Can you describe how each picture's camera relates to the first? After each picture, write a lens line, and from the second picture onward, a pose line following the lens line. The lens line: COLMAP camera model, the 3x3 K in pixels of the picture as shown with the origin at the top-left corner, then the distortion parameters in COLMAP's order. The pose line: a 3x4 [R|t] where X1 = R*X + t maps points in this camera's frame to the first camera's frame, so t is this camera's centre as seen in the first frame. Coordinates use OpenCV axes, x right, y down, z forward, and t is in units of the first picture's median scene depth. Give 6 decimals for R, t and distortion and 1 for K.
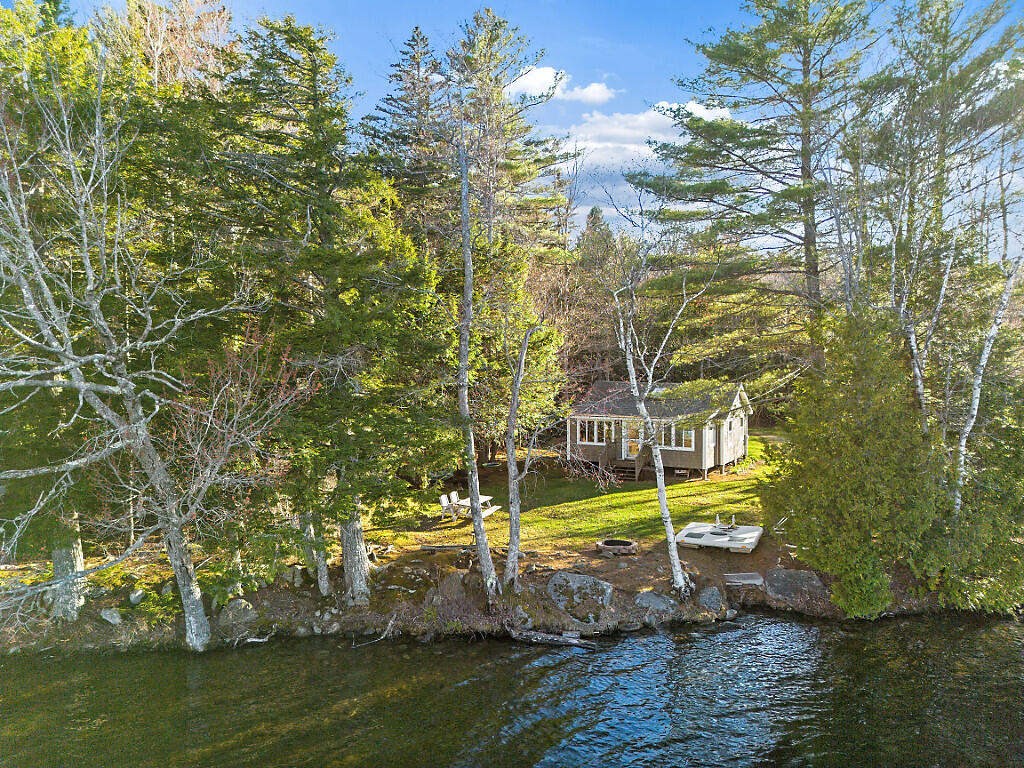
lens RADIAL K [[715.6, 0, 512.0], [0, 715.6, 384.0], [0, 0, 1]] dist [0.048821, -0.039827]
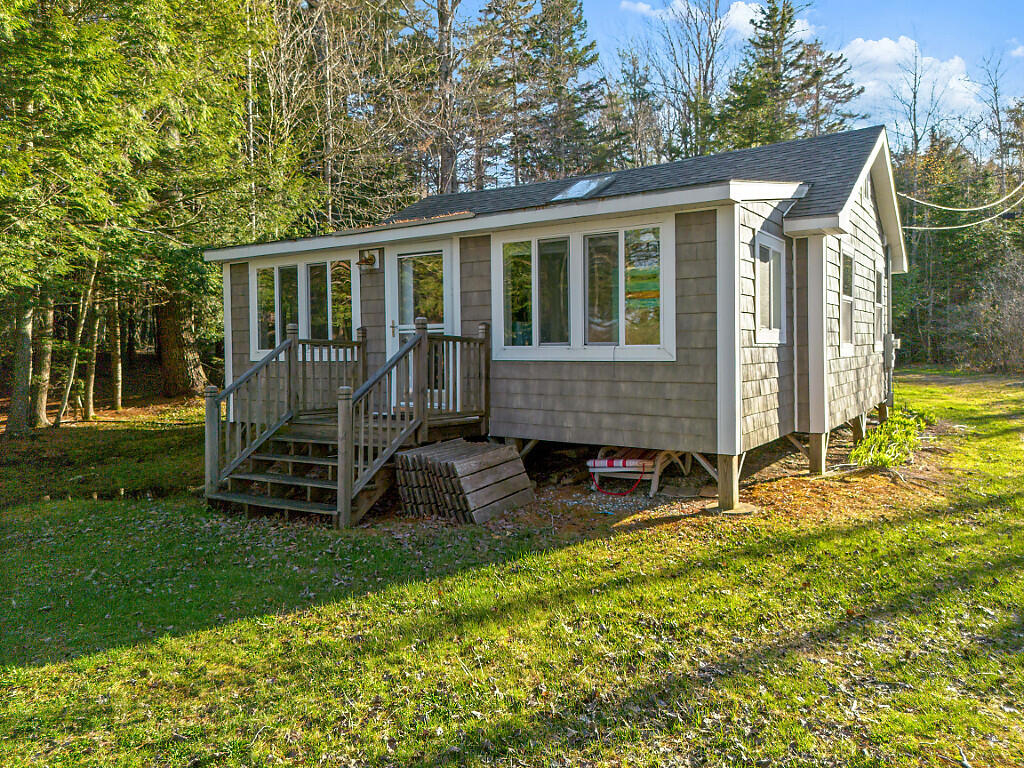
lens RADIAL K [[719.1, 0, 542.6], [0, 719.1, 377.0], [0, 0, 1]] dist [0.050353, -0.046643]
pose [[0.998904, -0.009883, -0.045750, 0.224742], [0.010478, 0.999864, 0.012771, 0.093968], [0.045617, -0.013237, 0.998871, 0.795294]]
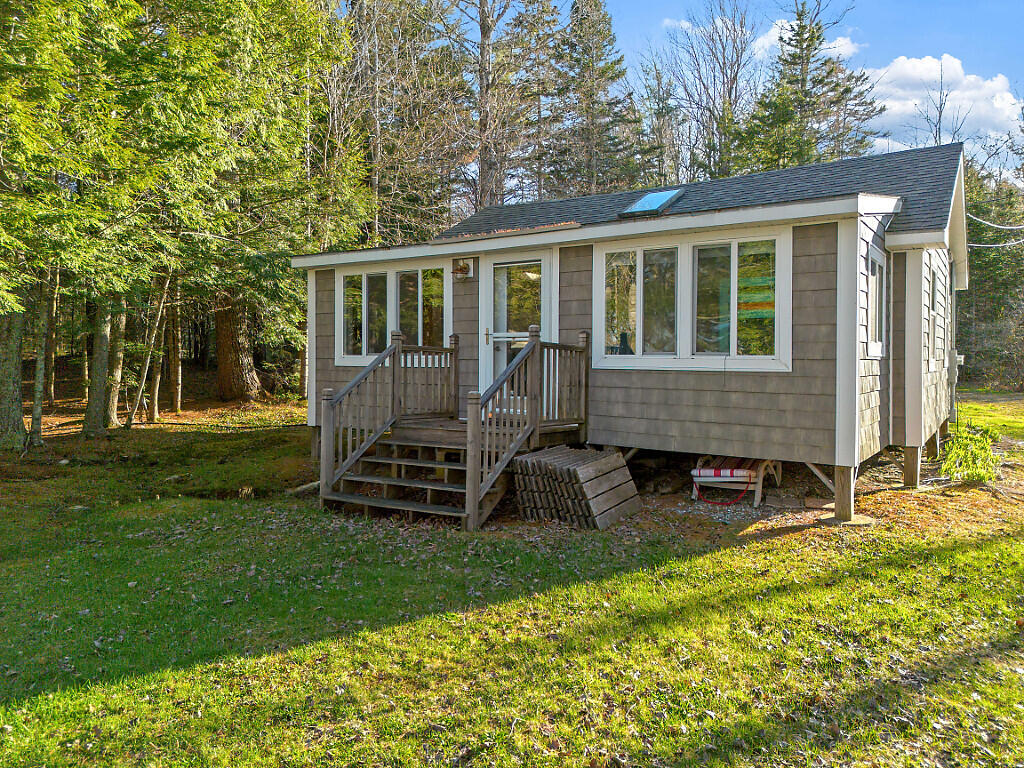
lens RADIAL K [[715.6, 0, 512.0], [0, 715.6, 384.0], [0, 0, 1]] dist [0.048821, -0.039827]
pose [[0.998438, 0.006674, -0.055467, 0.186854], [-0.006359, 0.999963, 0.005845, 0.095083], [0.055504, -0.005483, 0.998443, 0.791574]]
